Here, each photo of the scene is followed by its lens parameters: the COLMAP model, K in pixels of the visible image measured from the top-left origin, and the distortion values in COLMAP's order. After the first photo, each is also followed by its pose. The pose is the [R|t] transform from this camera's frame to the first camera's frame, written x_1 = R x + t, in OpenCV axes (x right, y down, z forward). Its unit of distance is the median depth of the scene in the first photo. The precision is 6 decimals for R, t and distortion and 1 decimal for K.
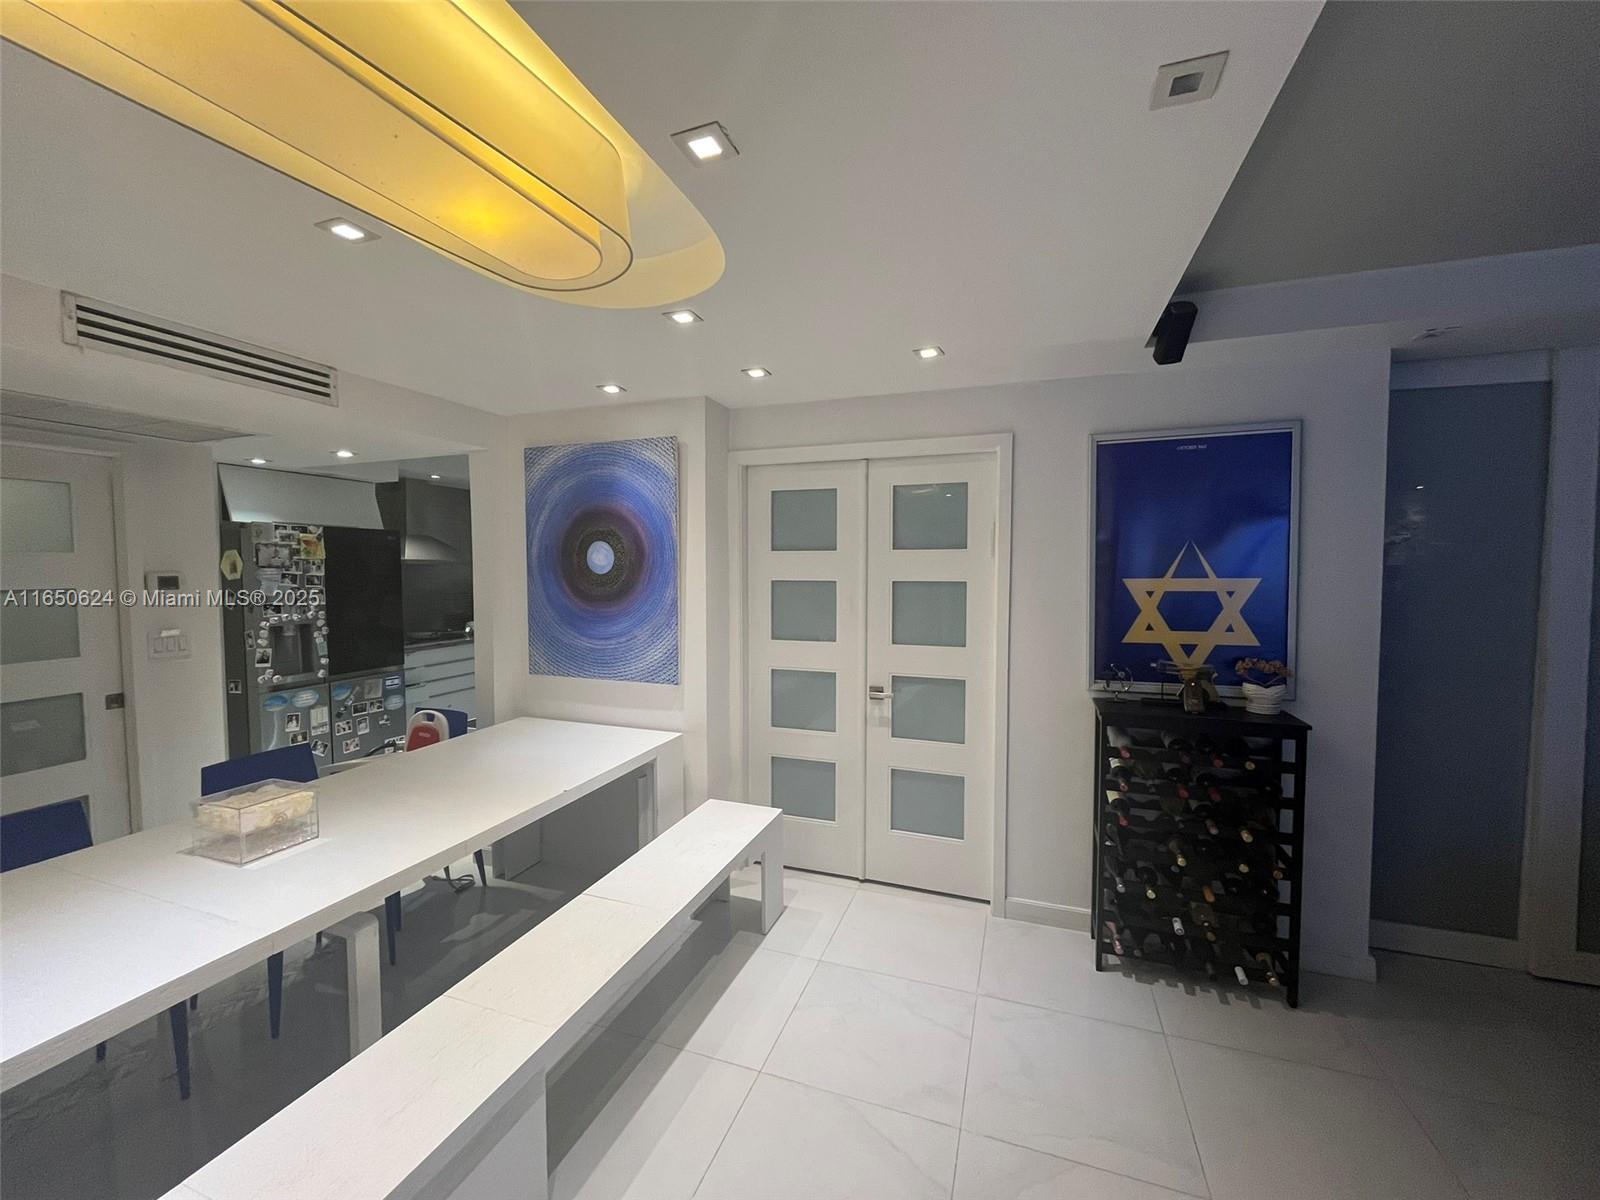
lens RADIAL K [[645.0, 0, 803.1], [0, 645.0, 592.5], [0, 0, 1]] dist [-0.001282, -0.000031]
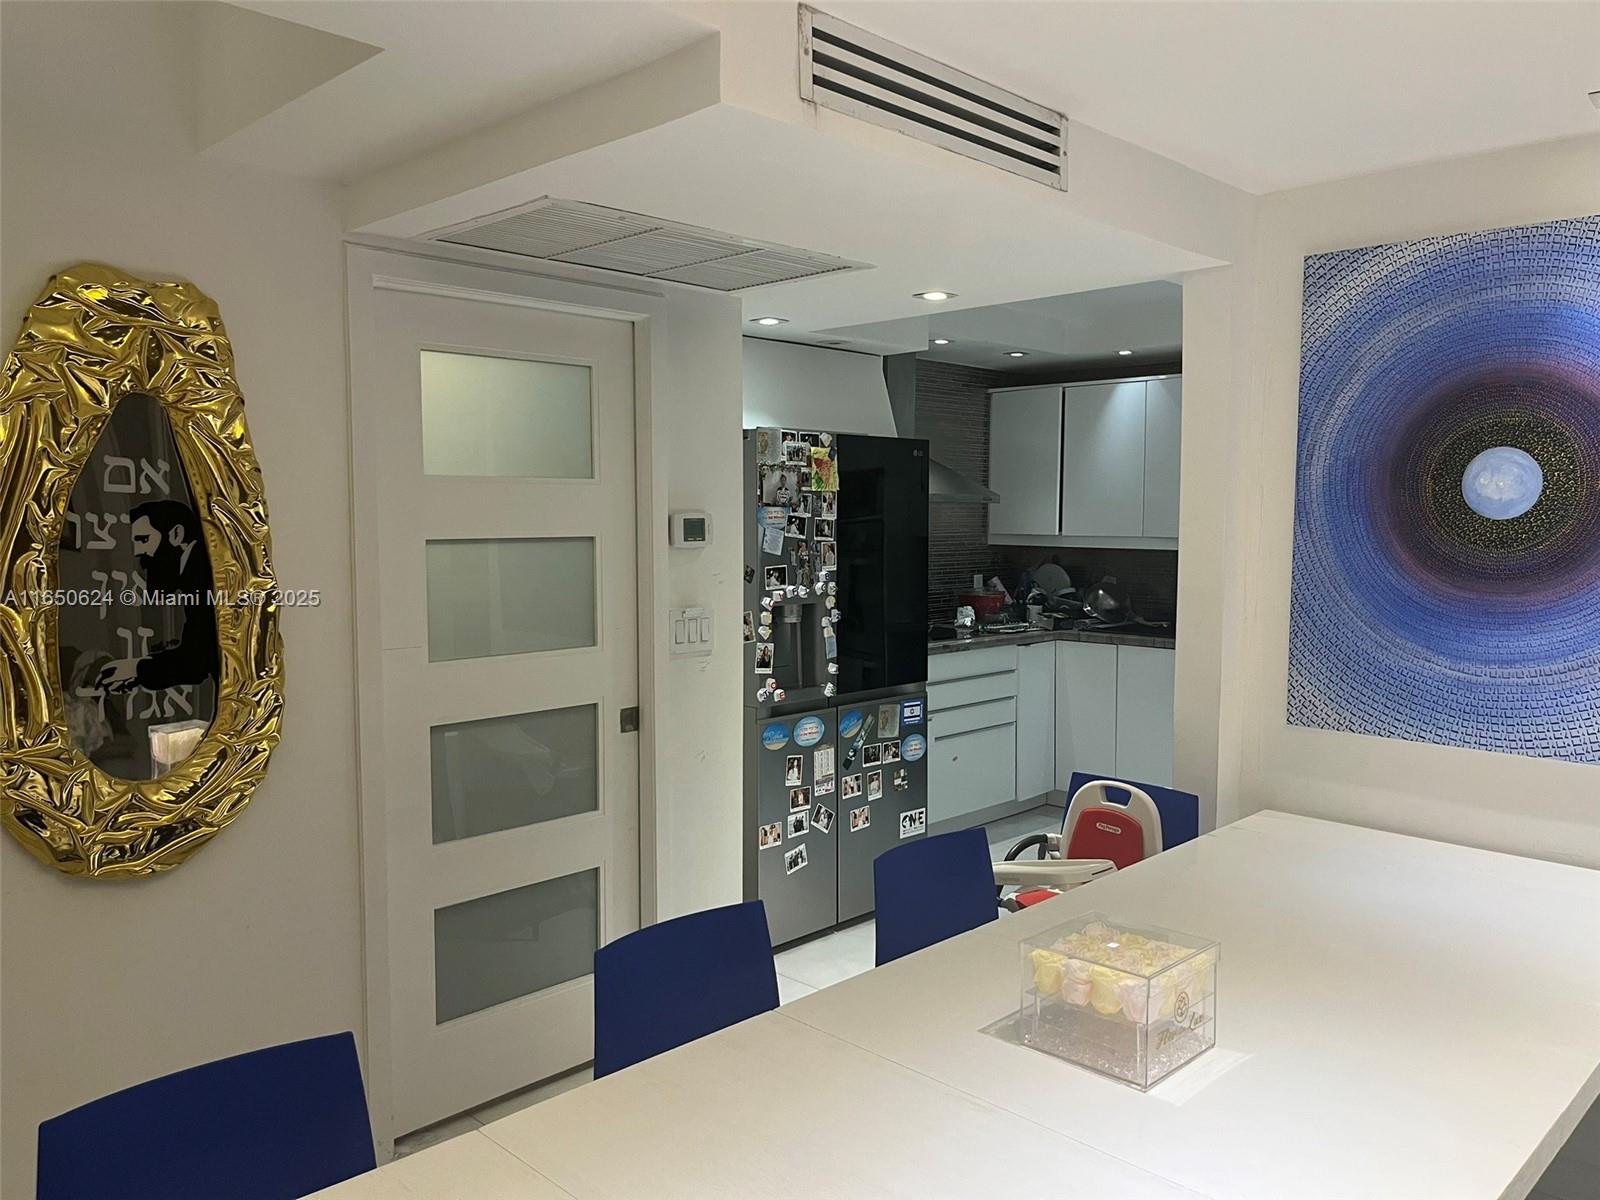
lens RADIAL K [[1205.0, 0, 799.1], [0, 1205.0, 604.3], [0, 0, 1]] dist [0.012001, -0.013044]
pose [[0.903809, 0.036441, -0.426382, -0.337466], [-0.020243, 0.998893, 0.042462, 0.003759], [0.427457, -0.029746, 0.903546, 0.017548]]
